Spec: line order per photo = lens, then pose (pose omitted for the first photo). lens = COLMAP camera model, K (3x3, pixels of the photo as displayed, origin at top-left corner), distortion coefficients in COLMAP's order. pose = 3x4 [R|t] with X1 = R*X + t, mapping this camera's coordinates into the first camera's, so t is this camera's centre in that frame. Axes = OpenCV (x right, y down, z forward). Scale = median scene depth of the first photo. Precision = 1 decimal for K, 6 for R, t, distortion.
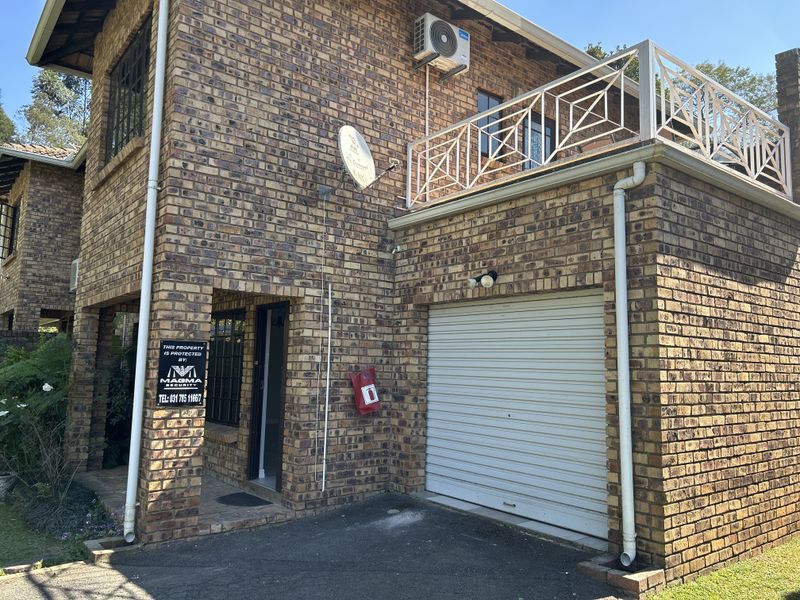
lens RADIAL K [[601.5, 0, 399.2], [0, 601.5, 299.7], [0, 0, 1]] dist [0.058047, -0.061296]
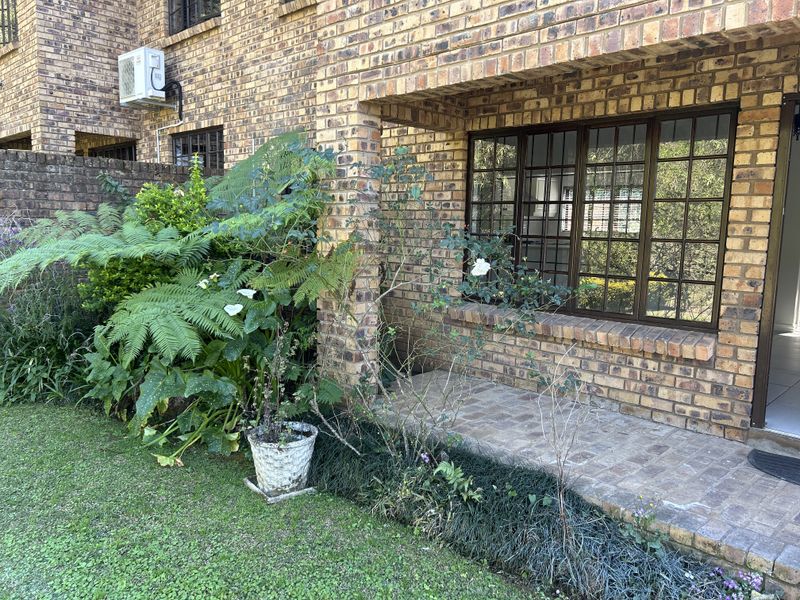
lens RADIAL K [[601.5, 0, 400.9], [0, 601.5, 298.9], [0, 0, 1]] dist [0.058047, -0.061296]
pose [[0.991842, -0.015952, 0.126468, -0.325217], [-0.014194, 0.972147, 0.233944, 0.031826], [-0.126677, -0.233830, 0.963990, 0.277381]]
